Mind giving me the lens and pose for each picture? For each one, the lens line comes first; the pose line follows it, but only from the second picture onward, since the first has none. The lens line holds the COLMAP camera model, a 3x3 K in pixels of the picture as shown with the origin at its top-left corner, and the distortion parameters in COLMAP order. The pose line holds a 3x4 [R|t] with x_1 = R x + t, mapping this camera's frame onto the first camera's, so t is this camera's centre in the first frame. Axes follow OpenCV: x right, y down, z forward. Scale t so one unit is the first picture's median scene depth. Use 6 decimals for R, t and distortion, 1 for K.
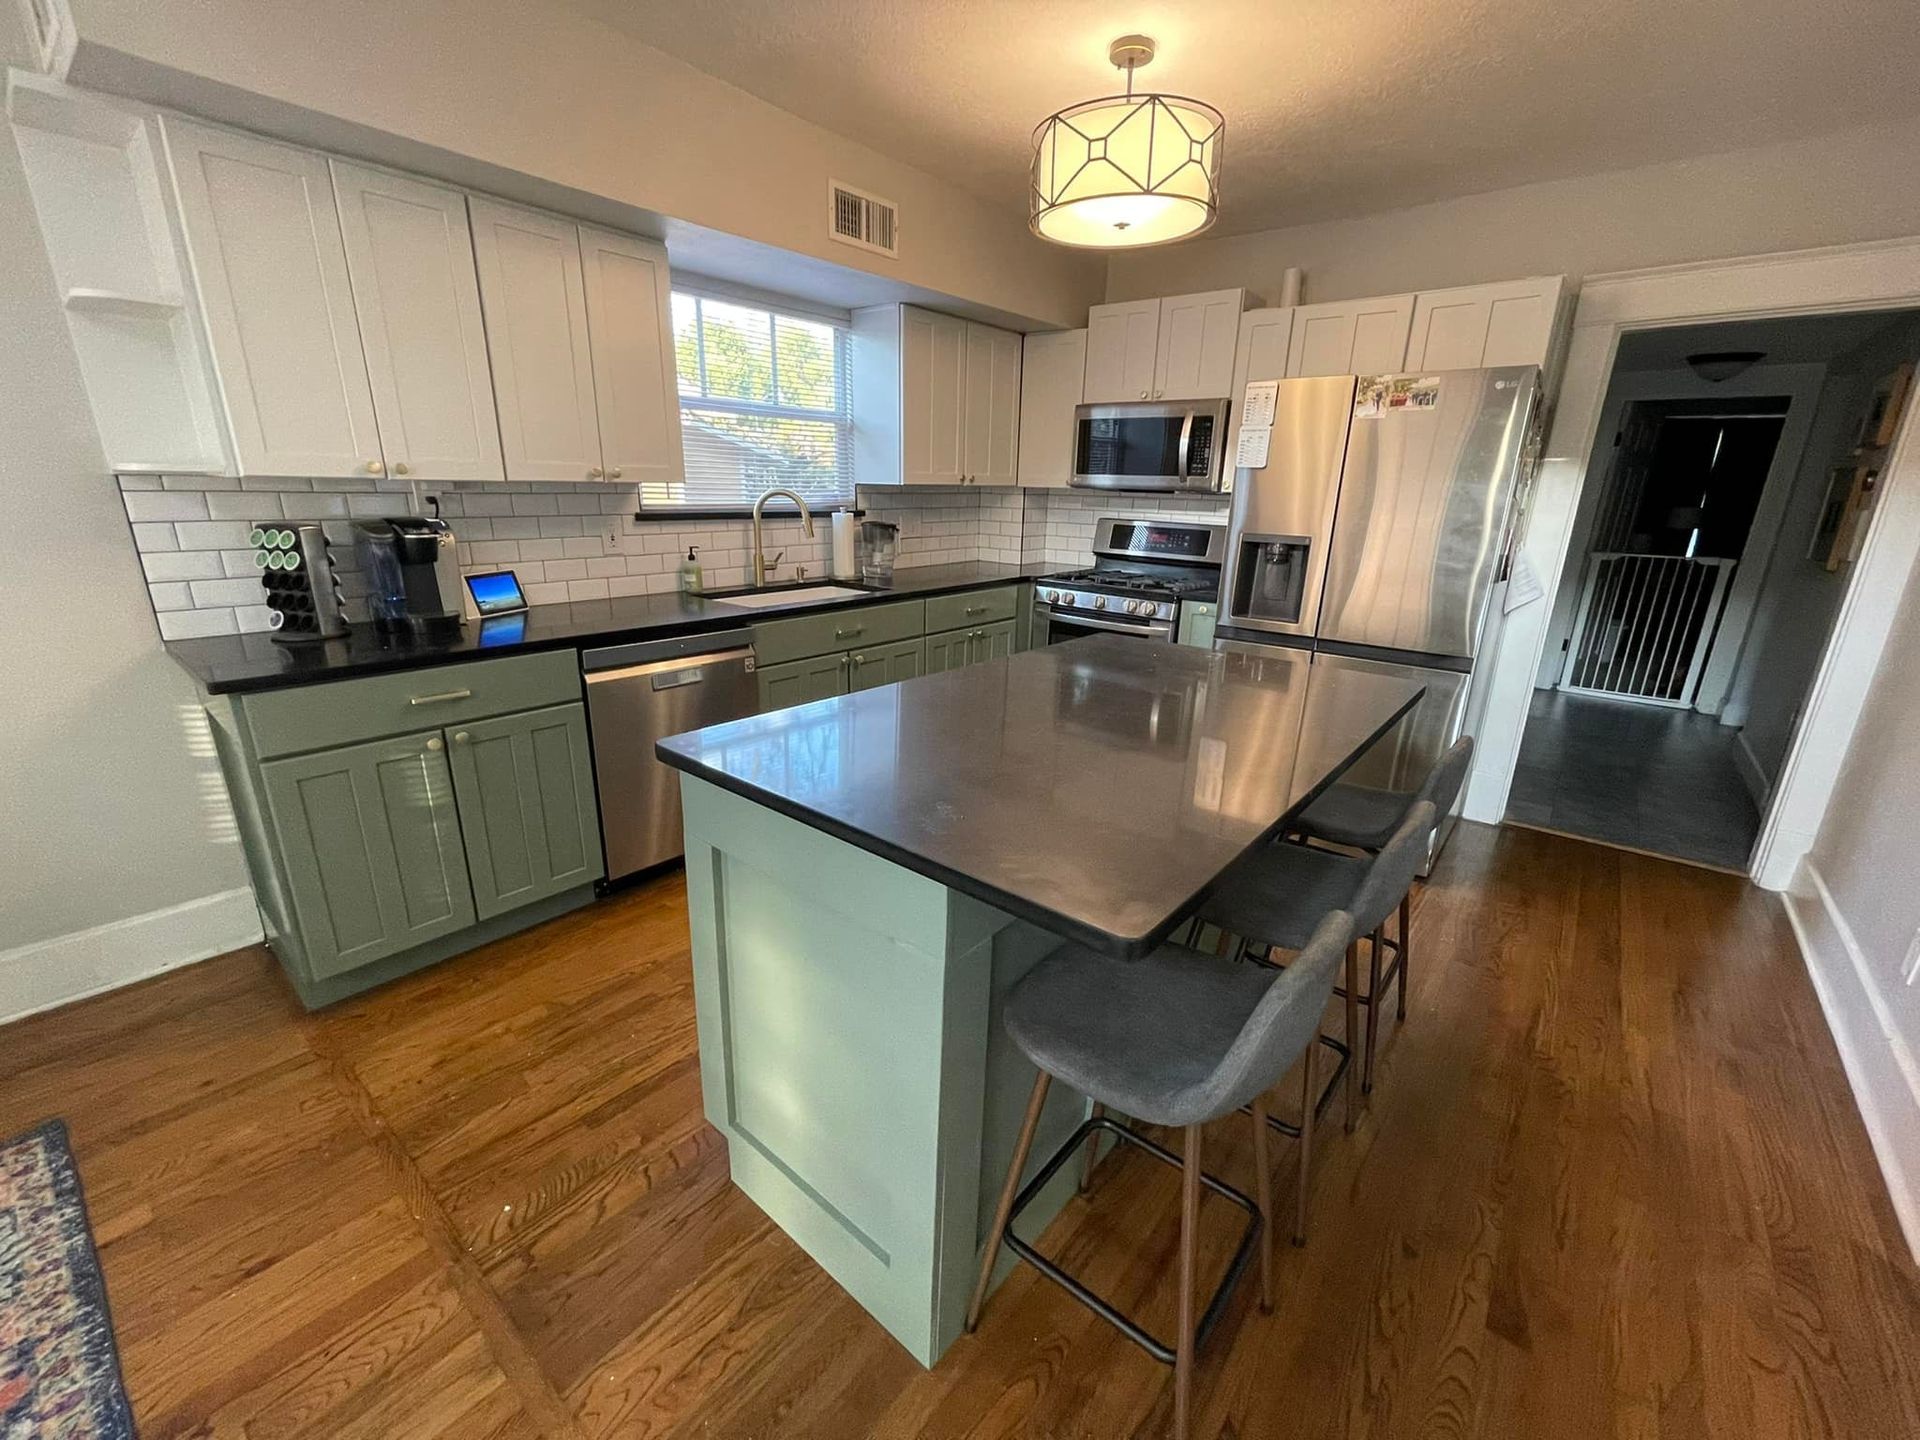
lens RADIAL K [[779.2, 0, 956.0], [0, 779.2, 720.6], [0, 0, 1]] dist [0.002058, 0.000738]
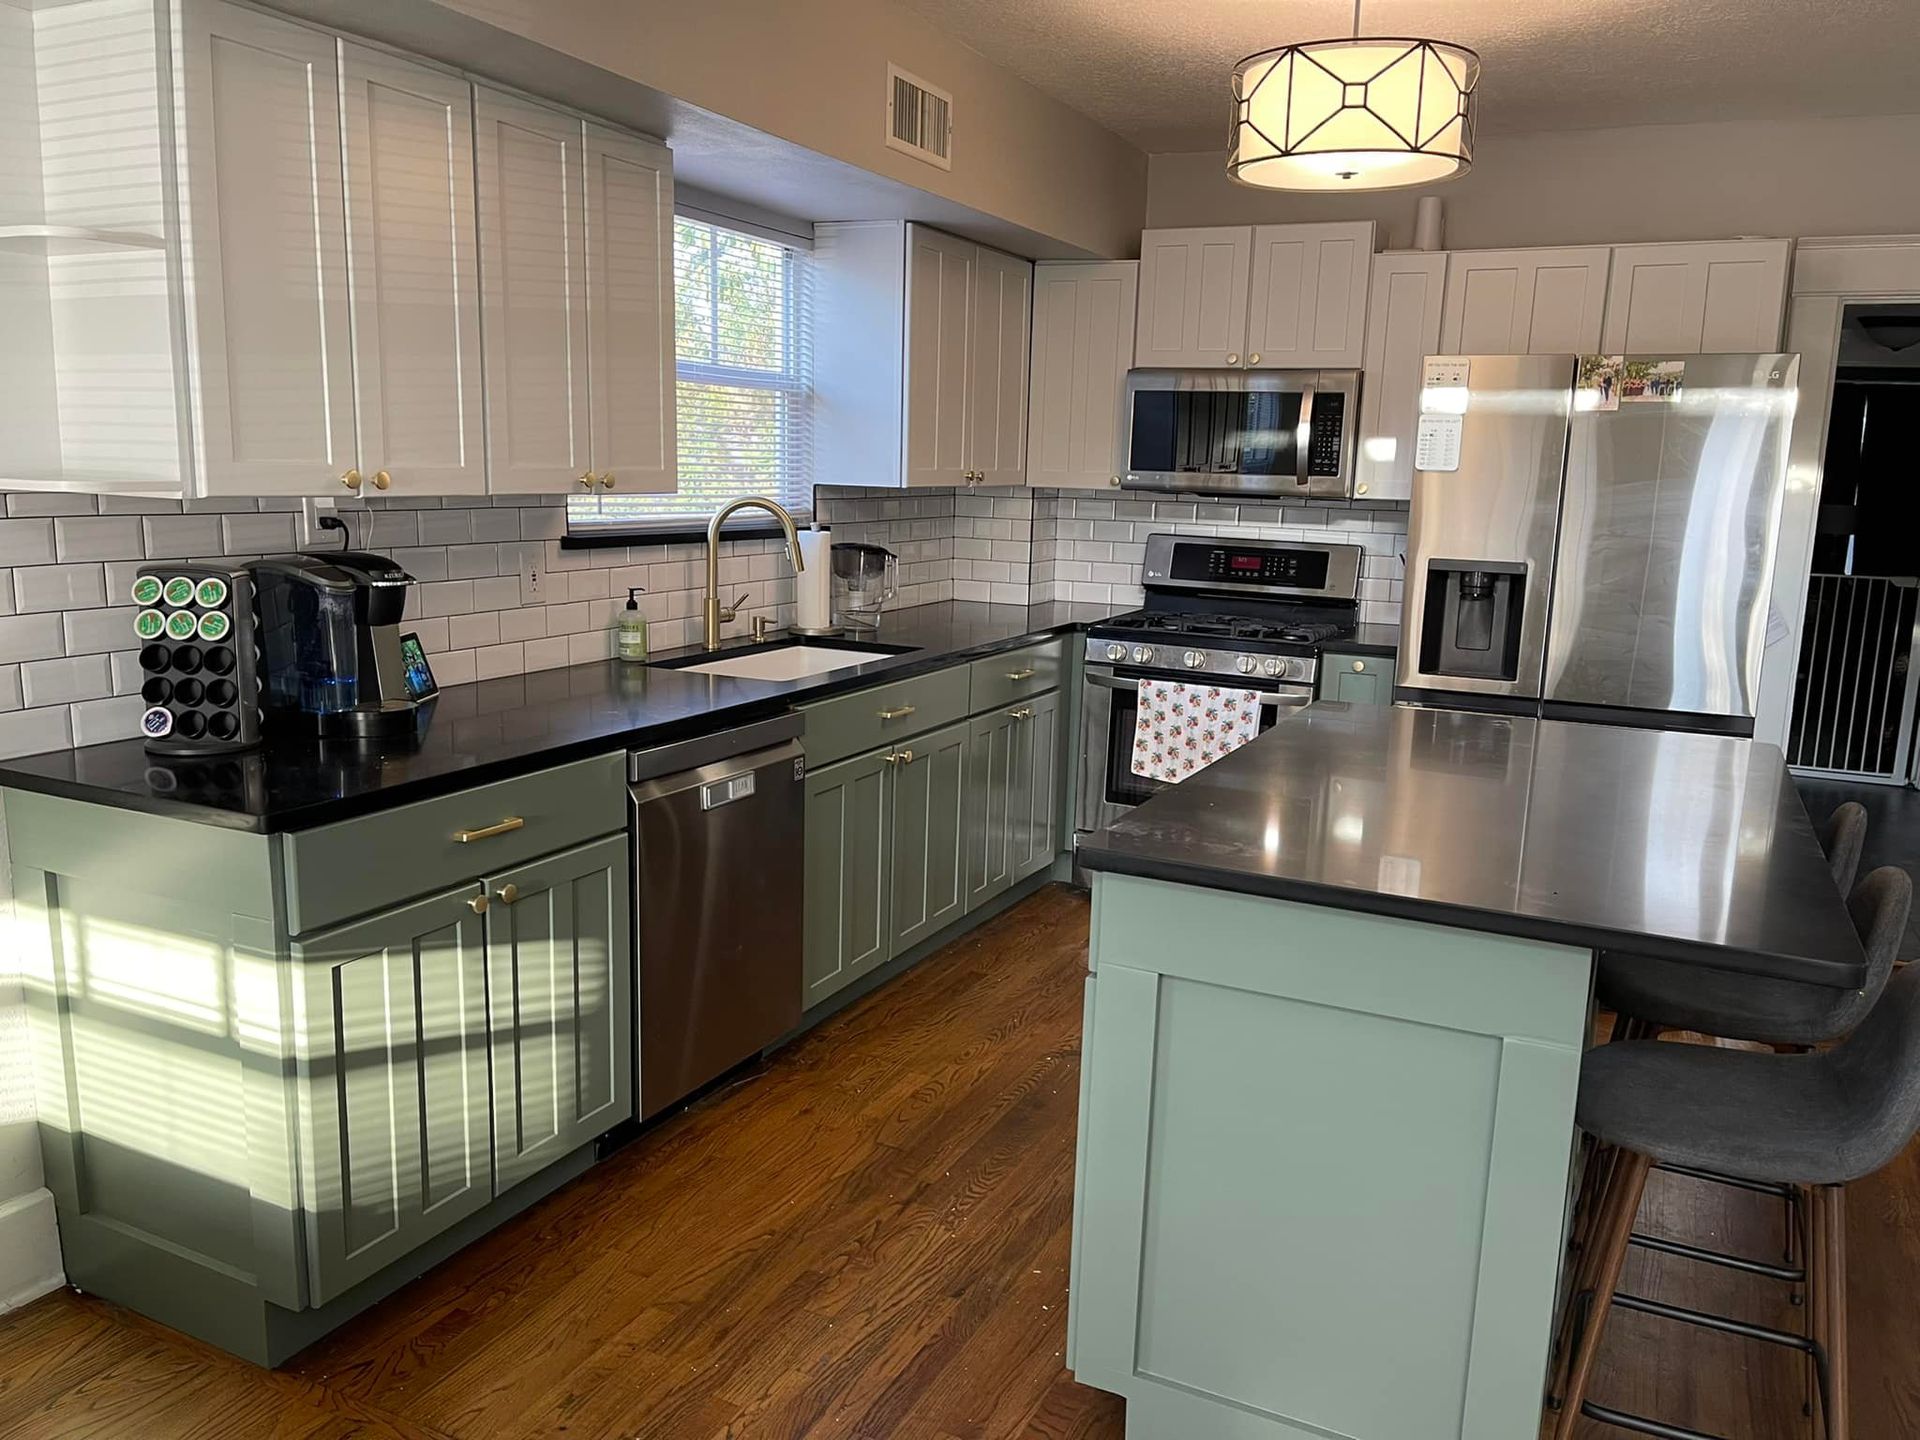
lens RADIAL K [[1451.4, 0, 963.8], [0, 1451.4, 726.9], [0, 0, 1]] dist [0.041338, -0.016355]
pose [[0.969943, -0.037449, 0.240433, -0.349164], [0.063124, 0.992984, -0.099991, 0.019173], [-0.235002, 0.112162, 0.965502, -0.164335]]
